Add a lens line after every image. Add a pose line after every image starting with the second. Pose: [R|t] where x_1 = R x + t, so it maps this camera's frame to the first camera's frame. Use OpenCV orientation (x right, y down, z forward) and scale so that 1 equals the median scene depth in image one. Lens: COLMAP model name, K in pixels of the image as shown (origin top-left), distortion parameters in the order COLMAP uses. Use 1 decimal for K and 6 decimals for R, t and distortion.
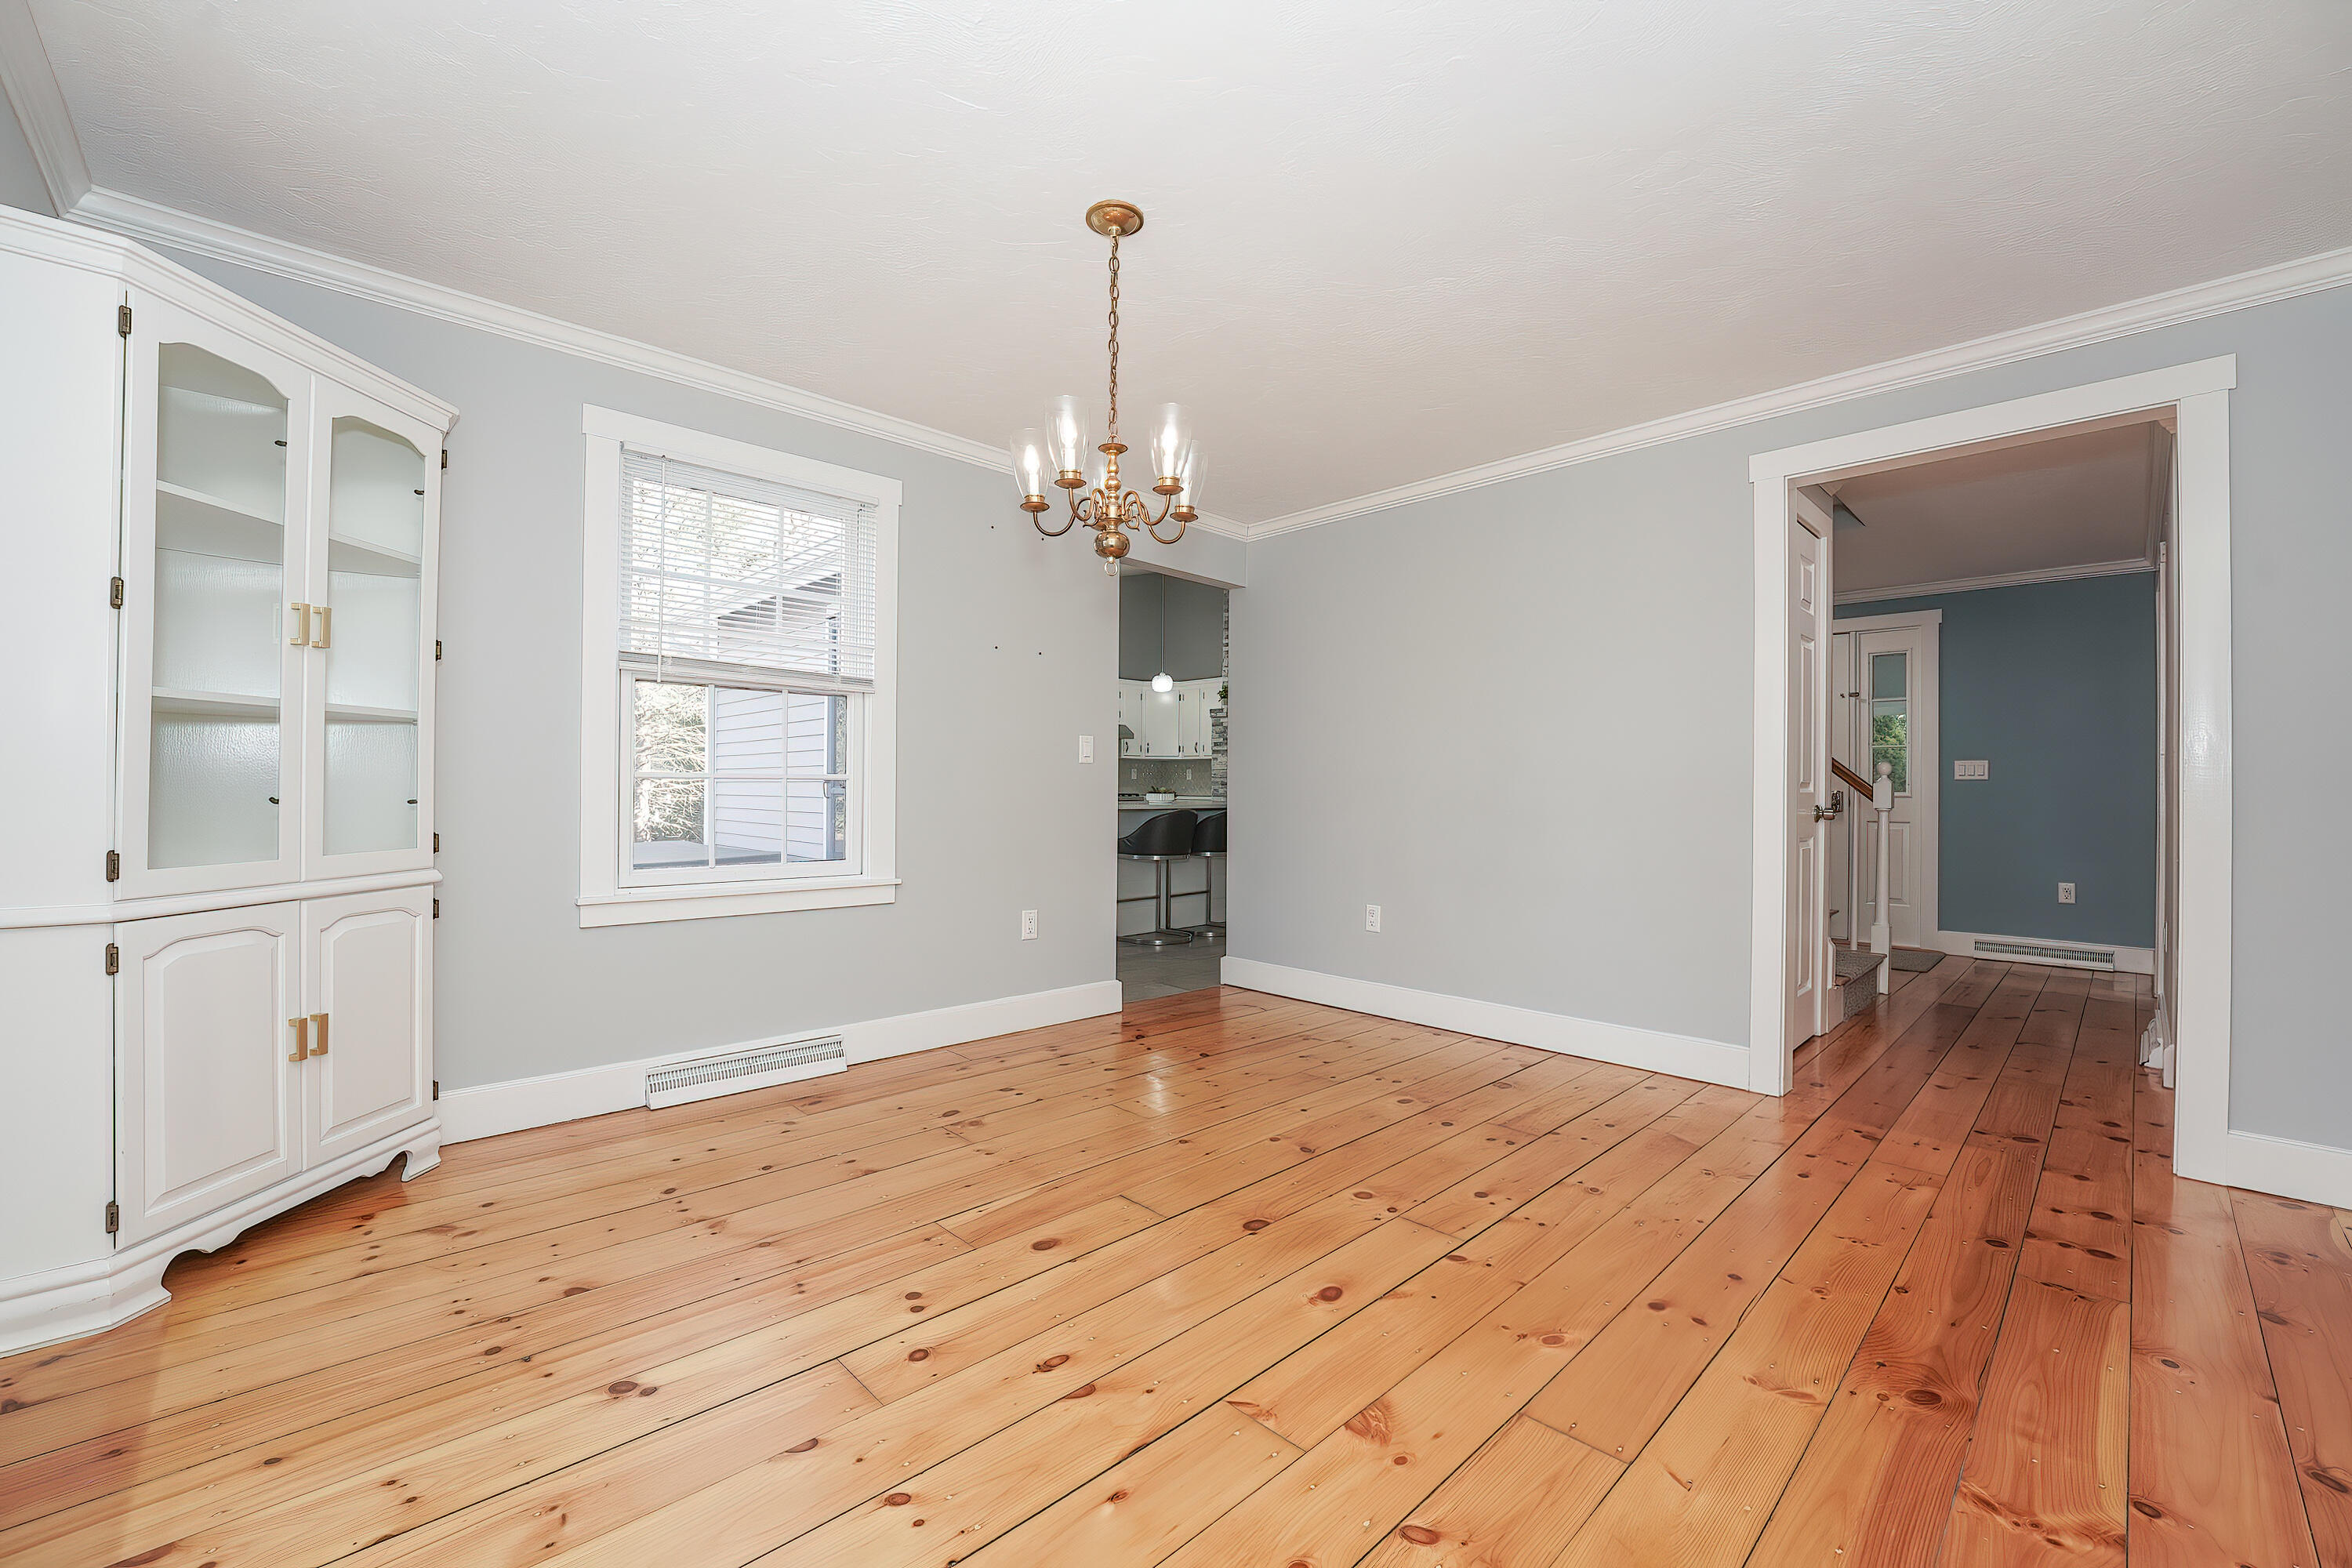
lens RADIAL K [[947.1, 0, 1169.9], [0, 947.1, 787.7], [0, 0, 1]] dist [-0.022148, 0.000023]
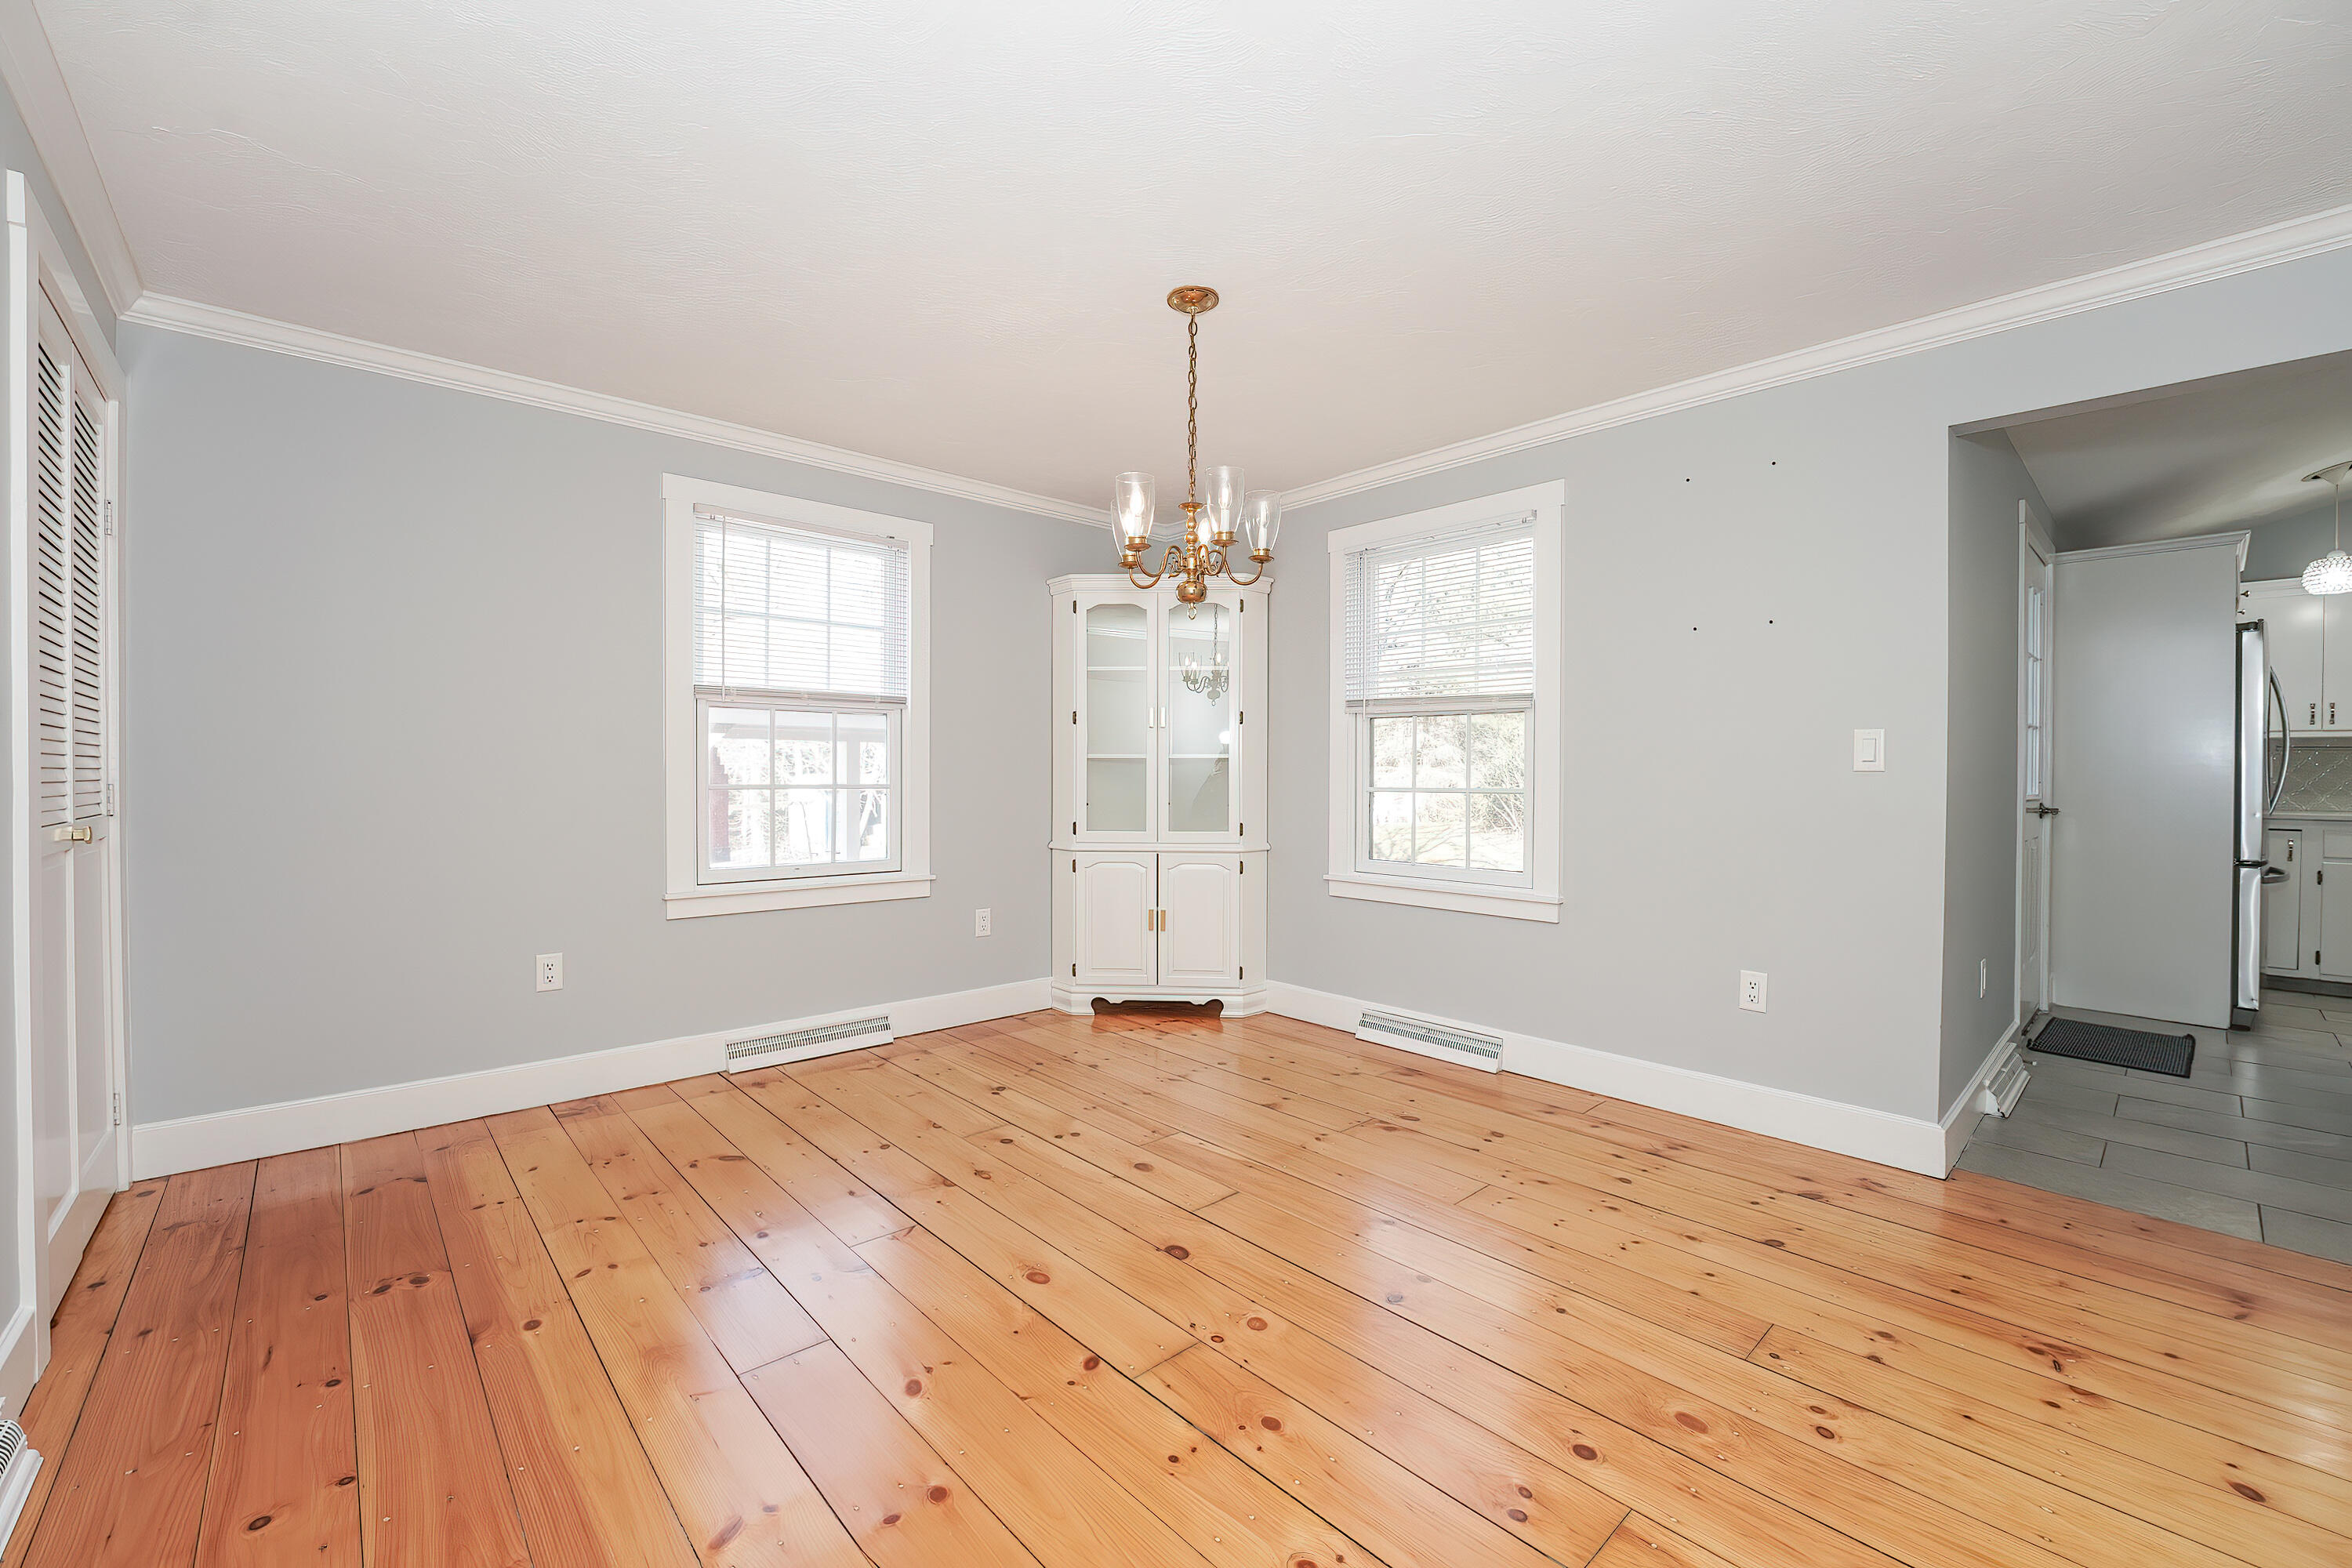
lens RADIAL K [[958.7, 0, 1179.1], [0, 958.7, 782.8], [0, 0, 1]] dist [-0.022710, 0.000672]
pose [[-0.017999, 0.000385, -0.999838, 1.028546], [-0.003870, 0.999992, 0.000455, -0.028730], [0.999831, 0.003878, -0.017997, 0.957058]]
